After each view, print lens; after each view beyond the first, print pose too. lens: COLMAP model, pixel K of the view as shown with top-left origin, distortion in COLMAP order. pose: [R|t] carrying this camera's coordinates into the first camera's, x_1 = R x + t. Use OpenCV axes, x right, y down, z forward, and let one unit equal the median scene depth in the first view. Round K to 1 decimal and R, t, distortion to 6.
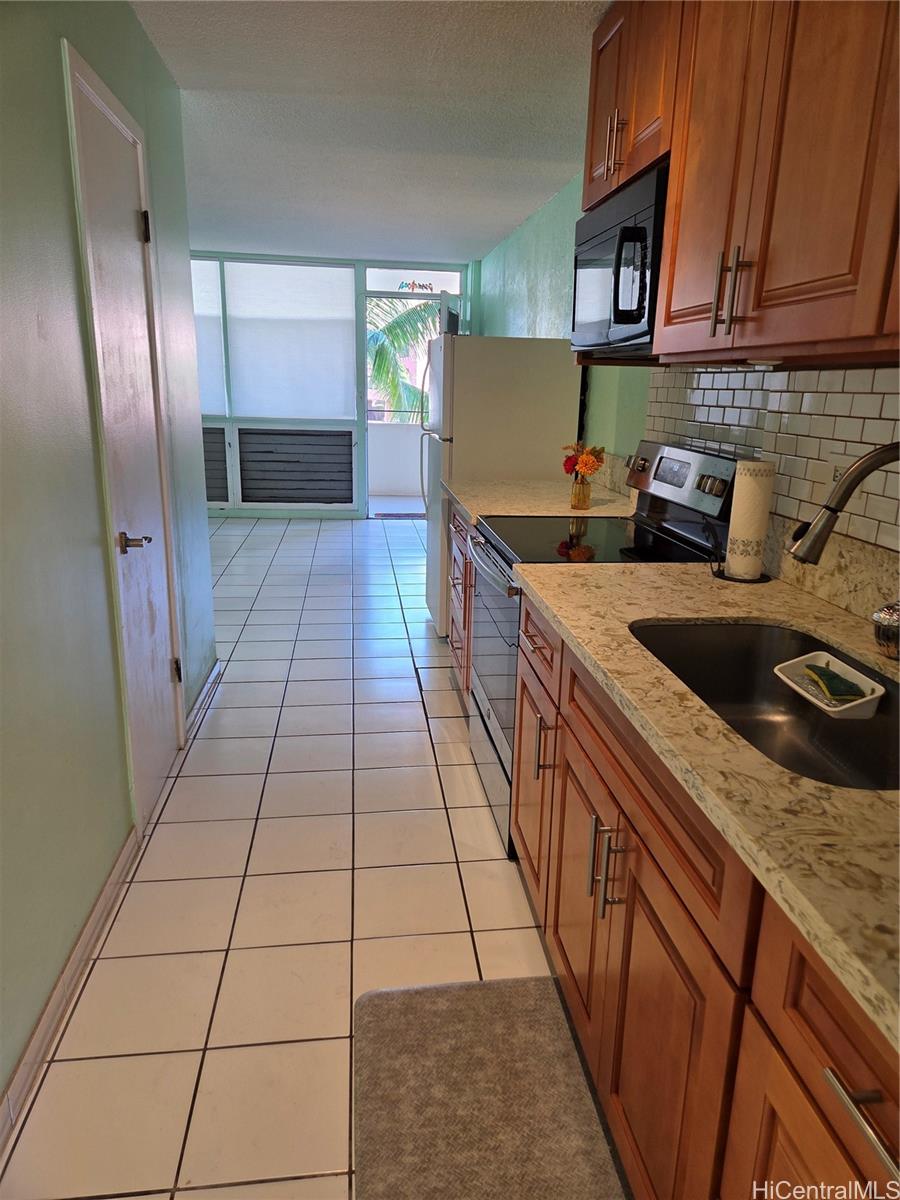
lens RADIAL K [[817.5, 0, 450.0], [0, 817.5, 600.0], [0, 0, 1]] dist [-0.004577, -0.001856]
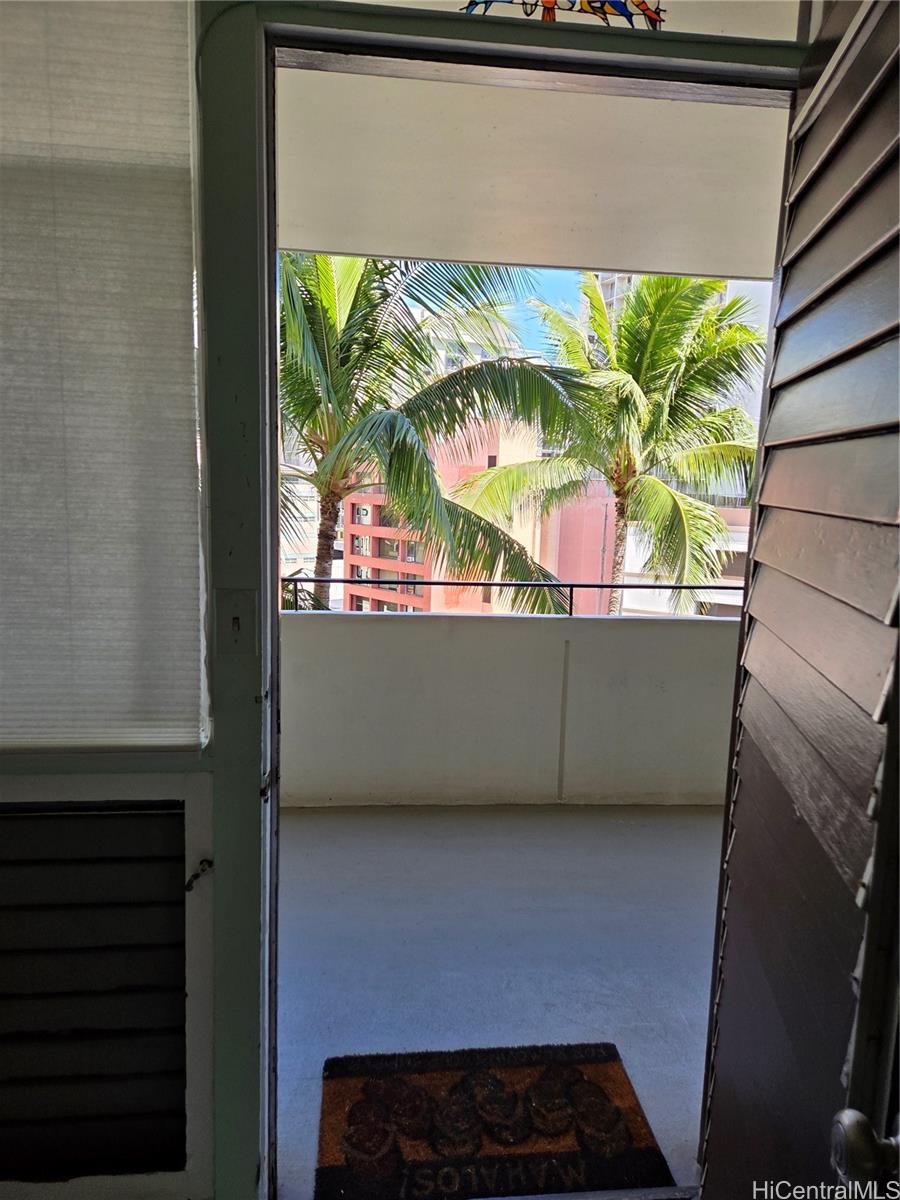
lens RADIAL K [[817.5, 0, 450.0], [0, 817.5, 600.0], [0, 0, 1]] dist [-0.004577, -0.001856]
pose [[0.999680, 0.016659, -0.019010, -0.059394], [-0.018803, 0.992741, -0.118792, -0.232077], [0.016893, 0.119111, 0.992737, 0.825797]]
